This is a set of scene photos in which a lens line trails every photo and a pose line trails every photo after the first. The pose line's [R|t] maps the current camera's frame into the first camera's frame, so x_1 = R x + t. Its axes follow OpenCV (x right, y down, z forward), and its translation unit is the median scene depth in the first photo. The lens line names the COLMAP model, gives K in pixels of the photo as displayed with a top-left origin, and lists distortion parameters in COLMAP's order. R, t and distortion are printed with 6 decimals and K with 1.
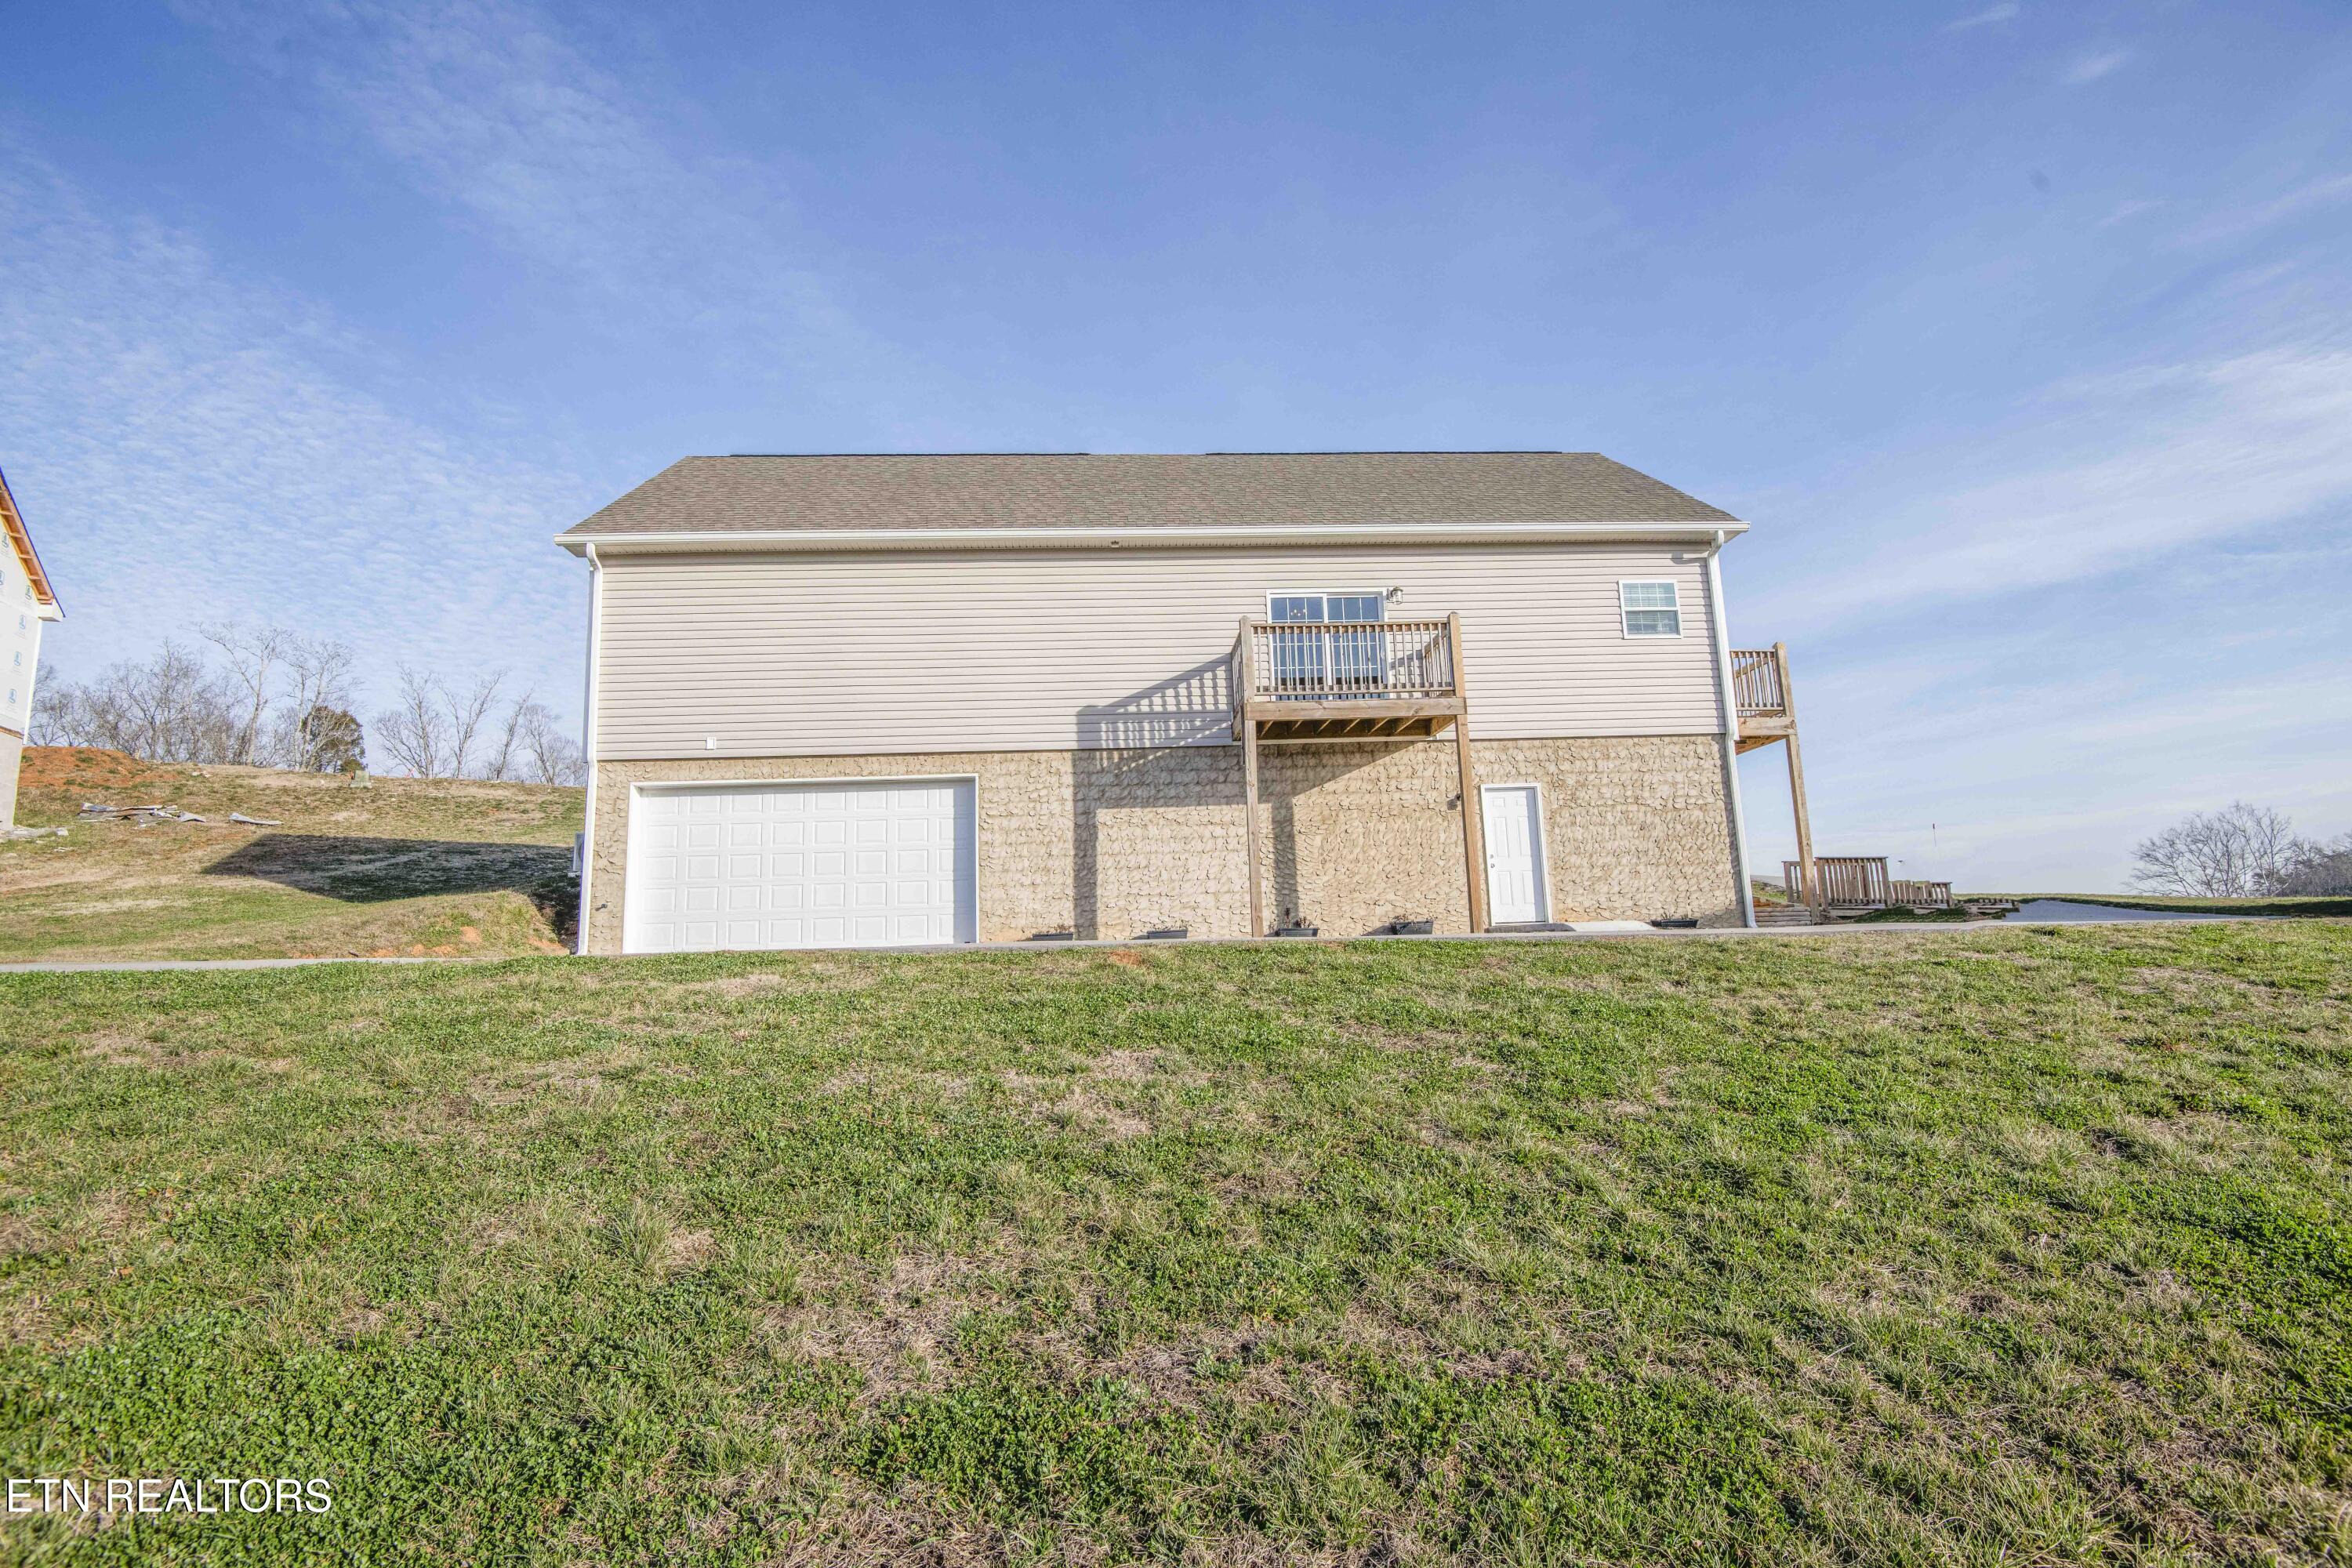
lens RADIAL K [[1082.5, 0, 1173.8], [0, 1082.5, 820.4], [0, 0, 1]] dist [-0.001777, -0.006972]
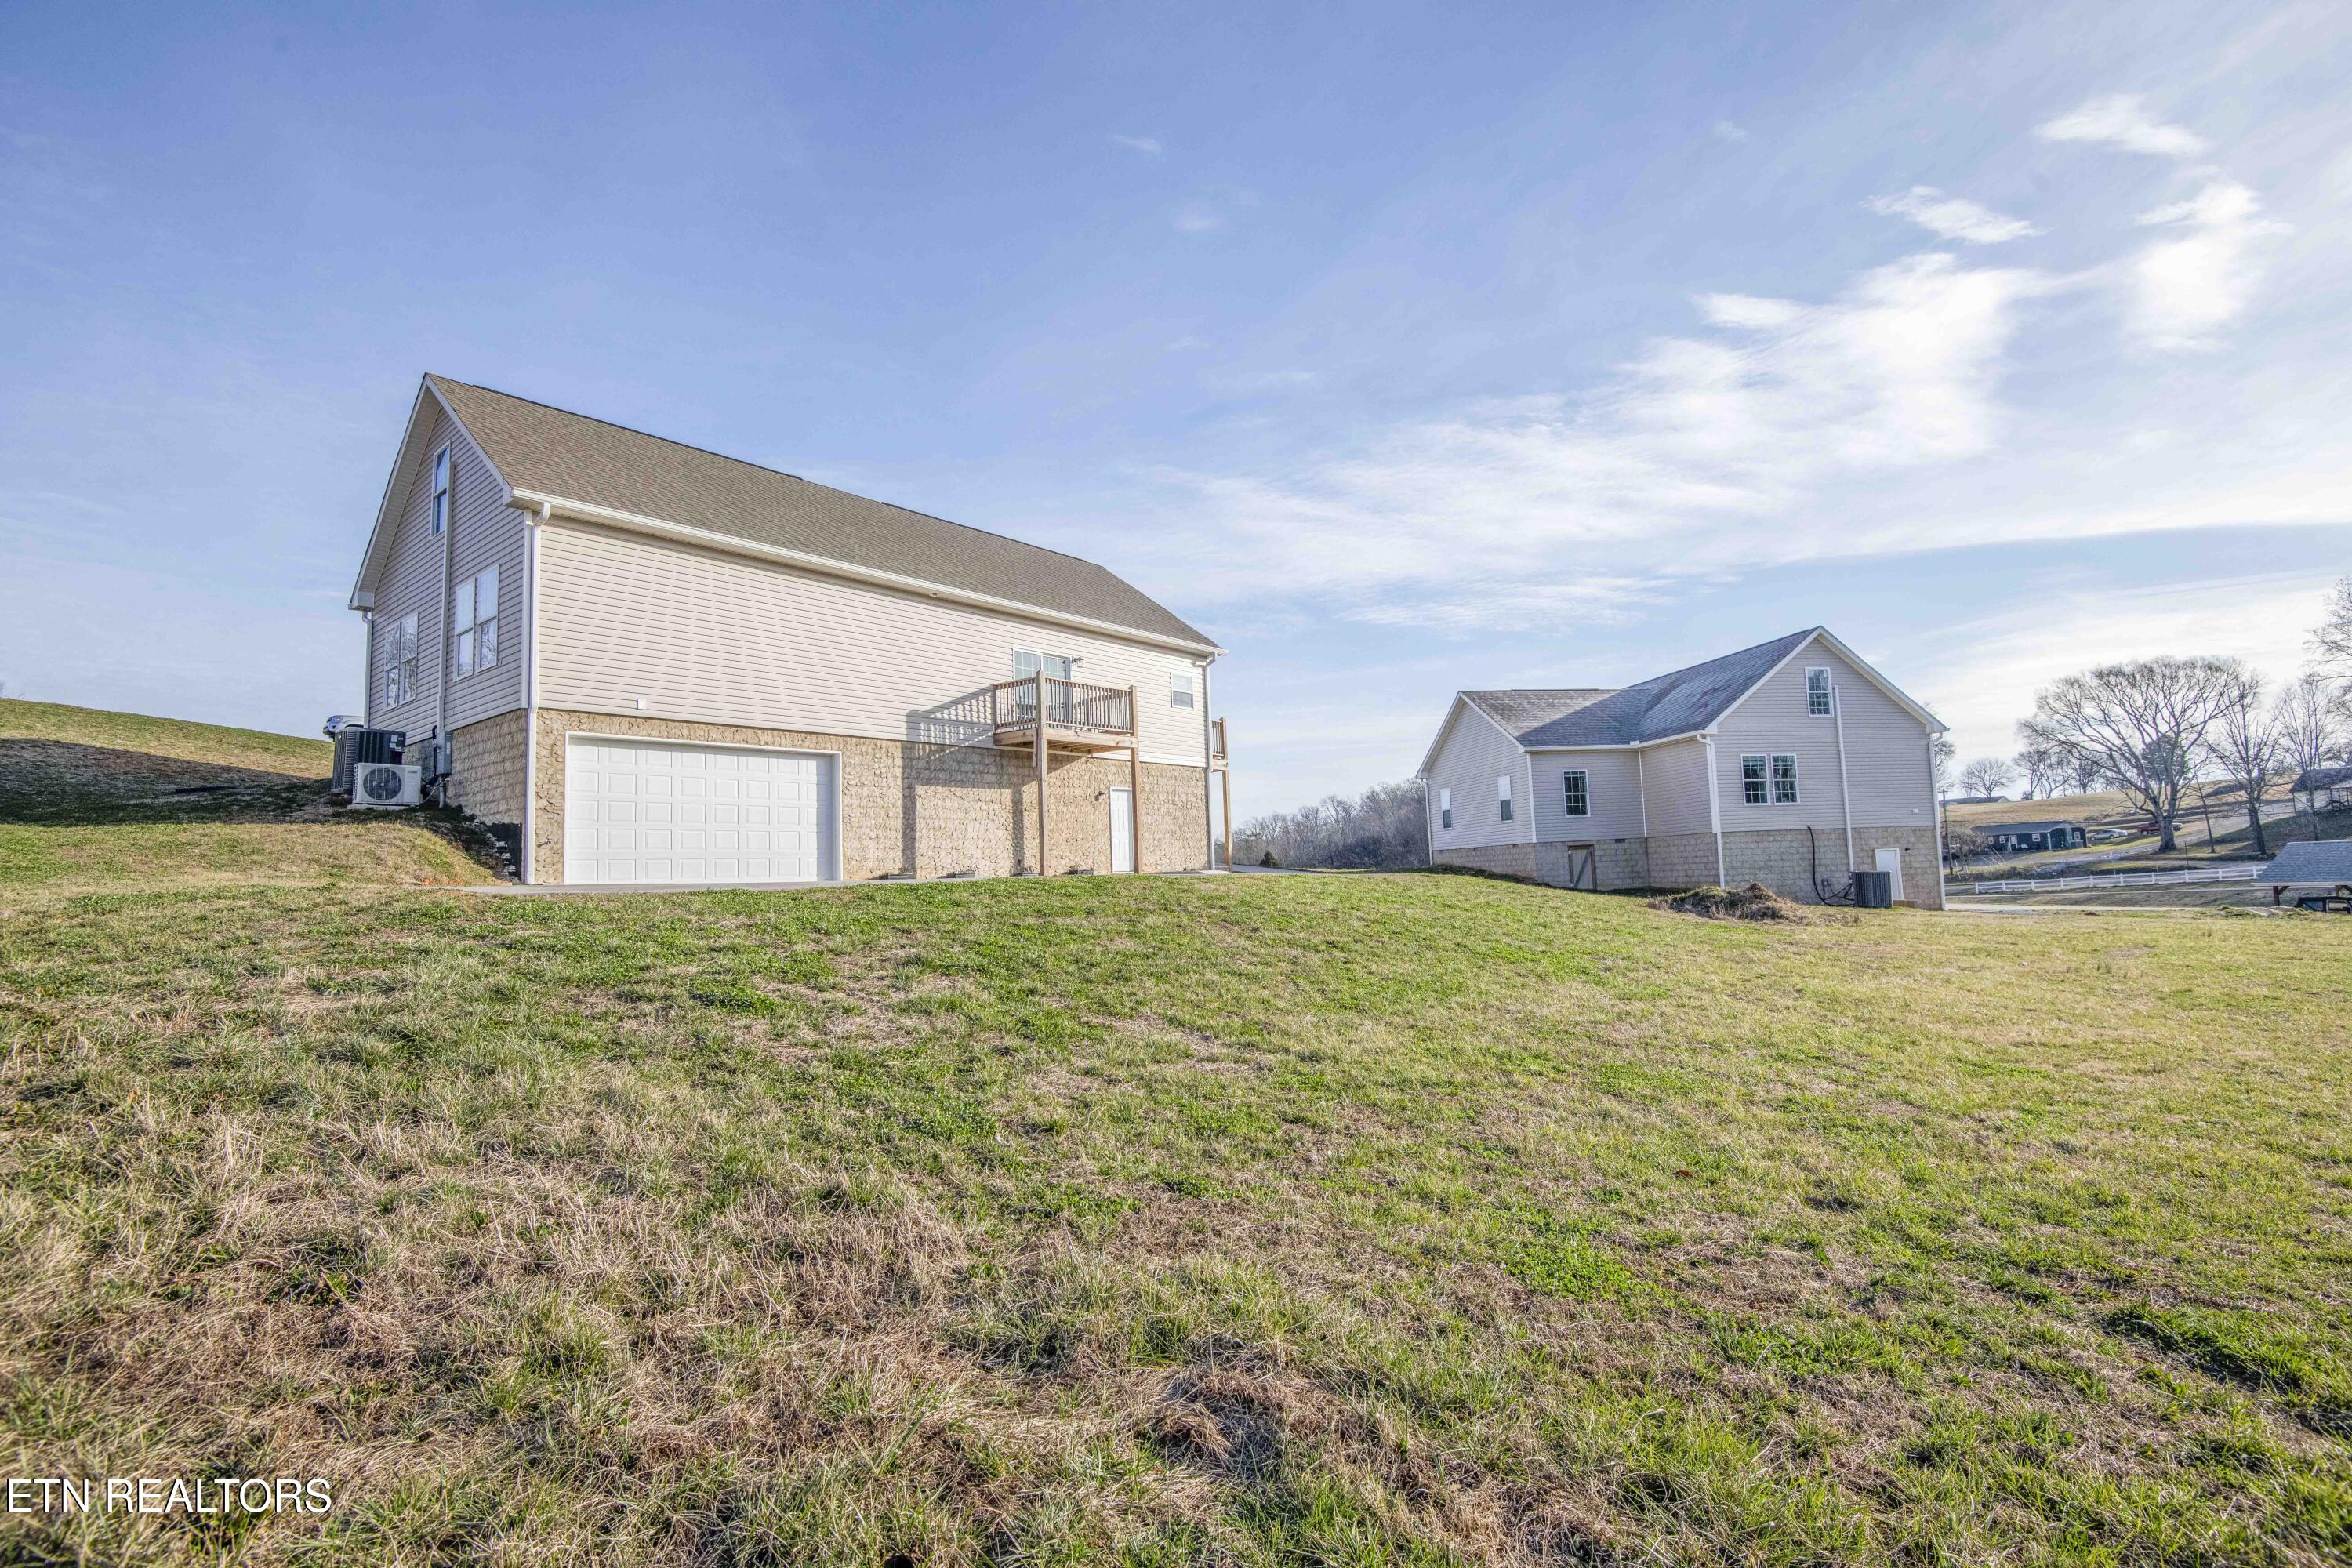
lens RADIAL K [[1082.5, 0, 1173.8], [0, 1082.5, 820.4], [0, 0, 1]] dist [-0.001777, -0.006972]
pose [[0.692322, 0.050836, 0.719796, -0.836481], [-0.080232, 0.996753, 0.006773, -0.001528], [-0.717114, -0.062440, 0.694153, -0.202878]]
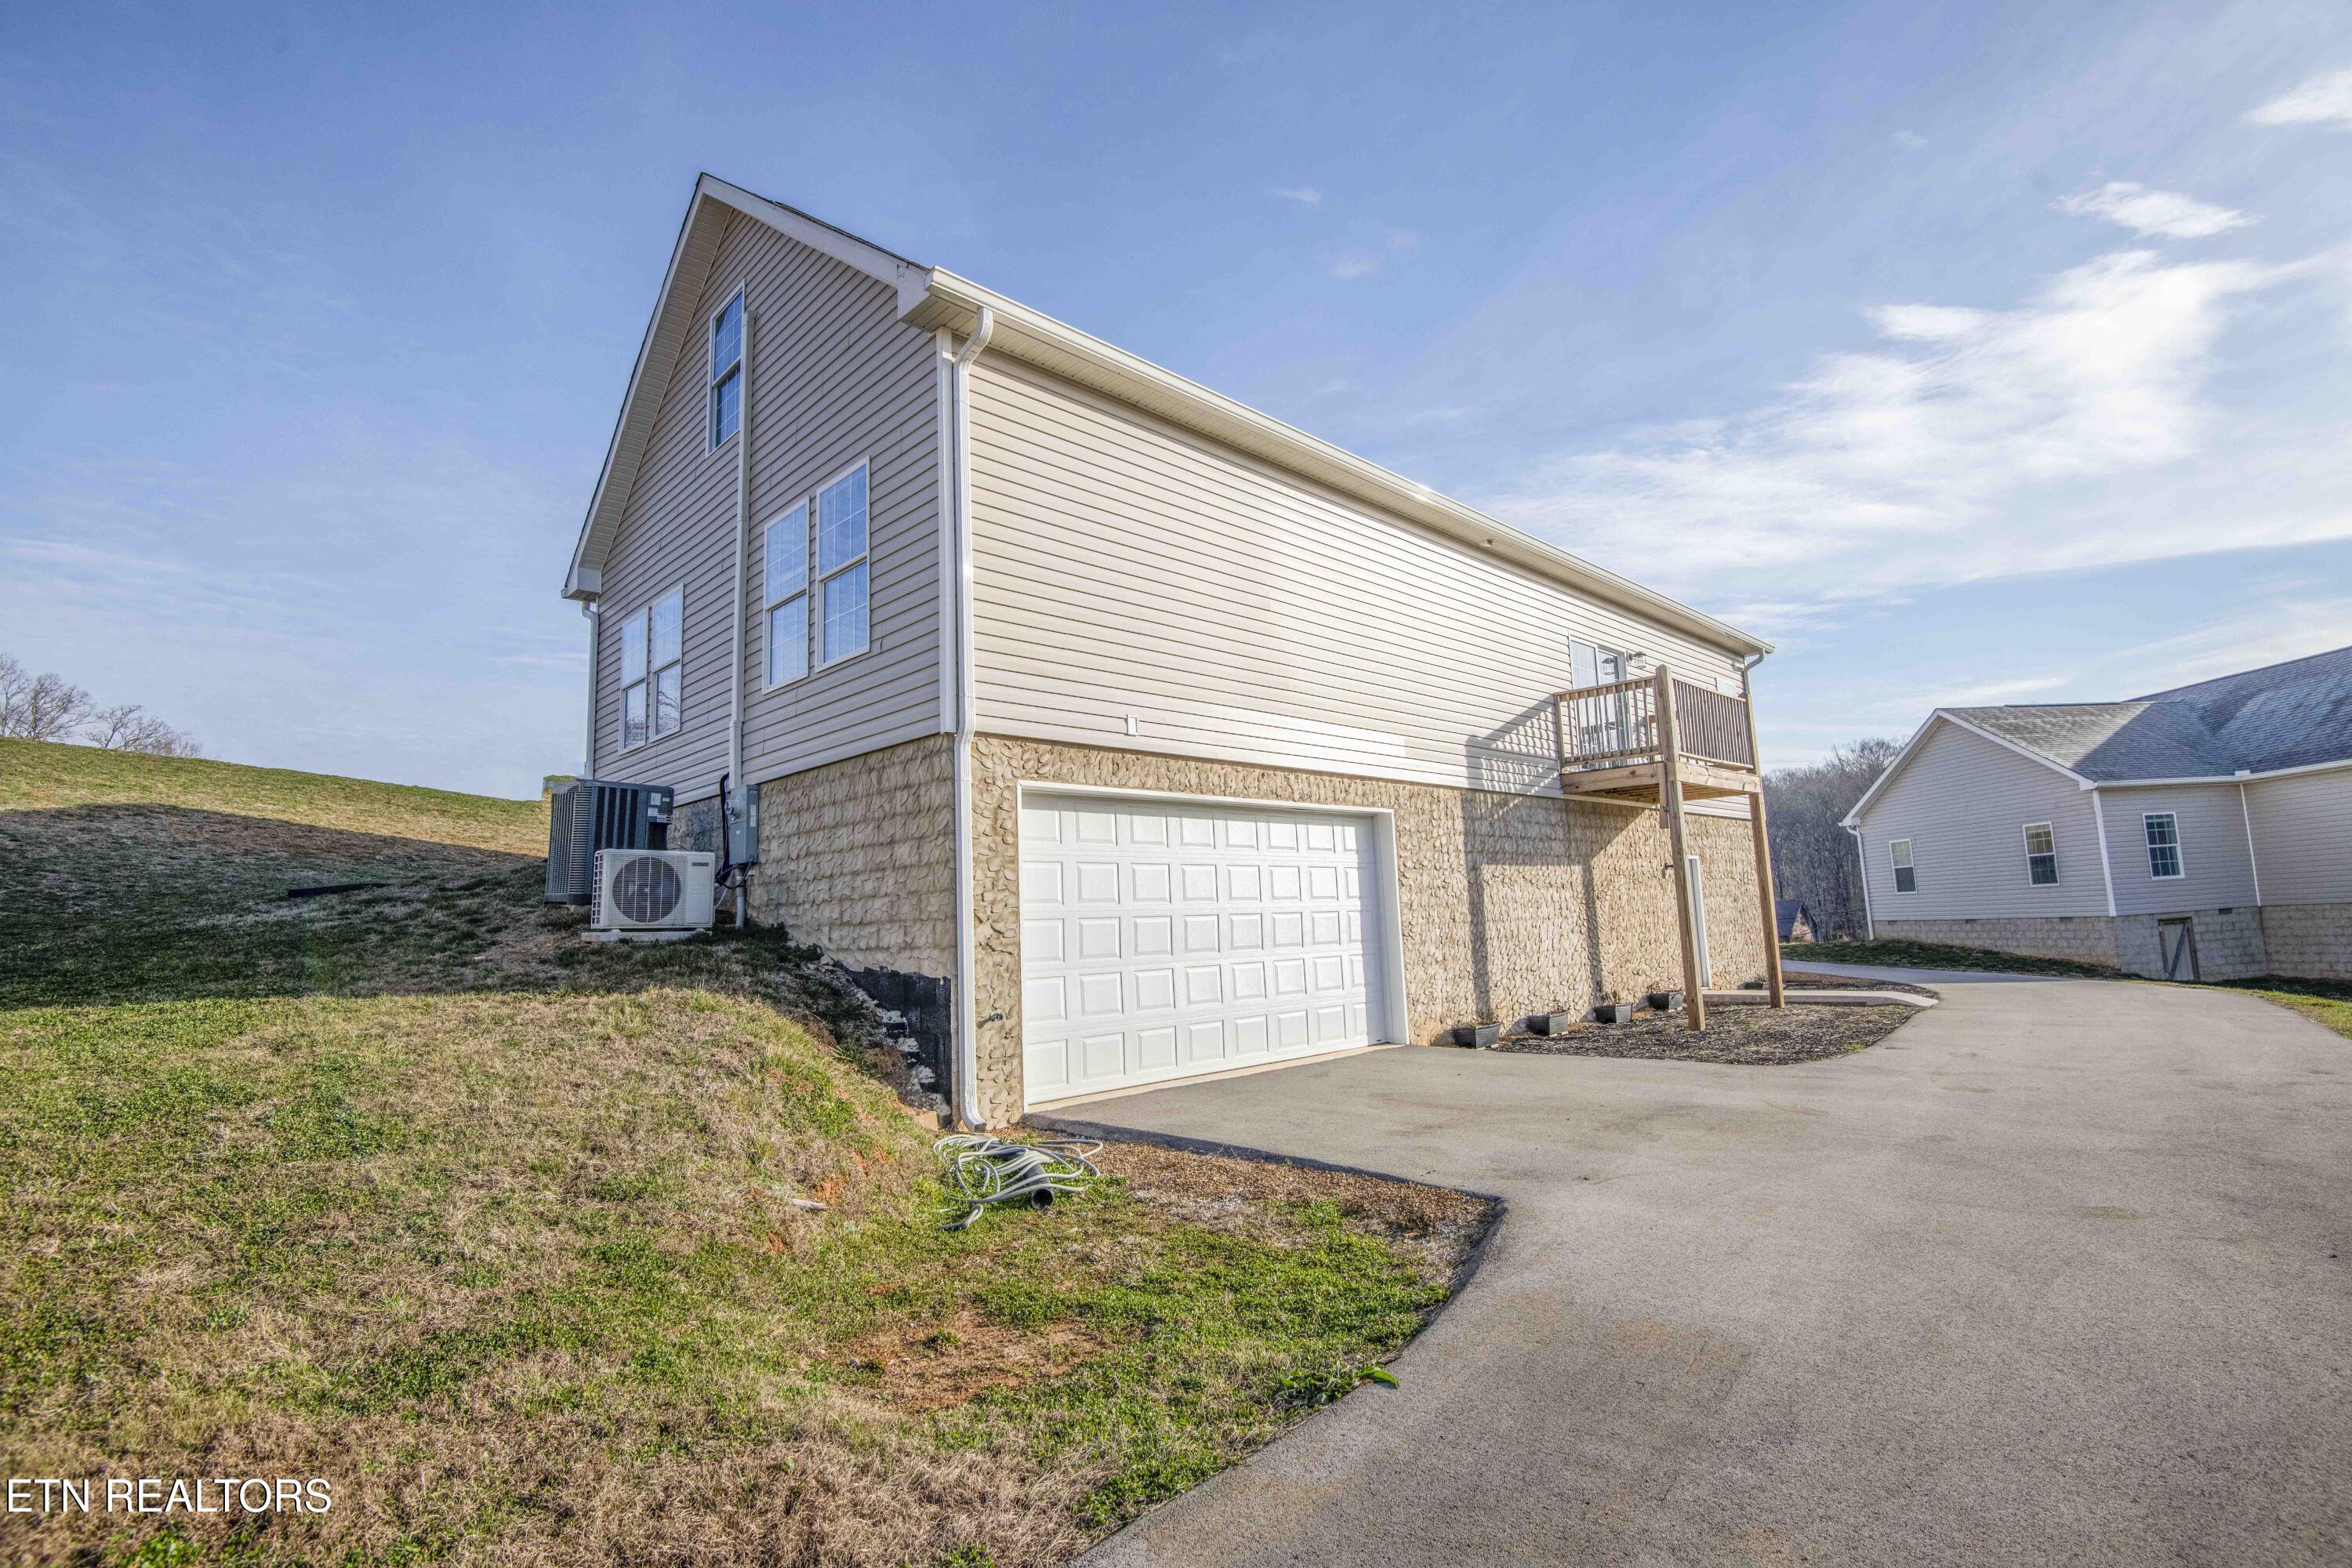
lens RADIAL K [[1082.3, 0, 1197.1], [0, 1082.3, 742.7], [0, 0, 1]] dist [-0.002200, -0.000504]
pose [[0.756264, 0.115203, 0.644044, -0.761924], [-0.068488, 0.992907, -0.097185, -0.007235], [-0.650672, 0.029388, 0.758790, 0.519612]]
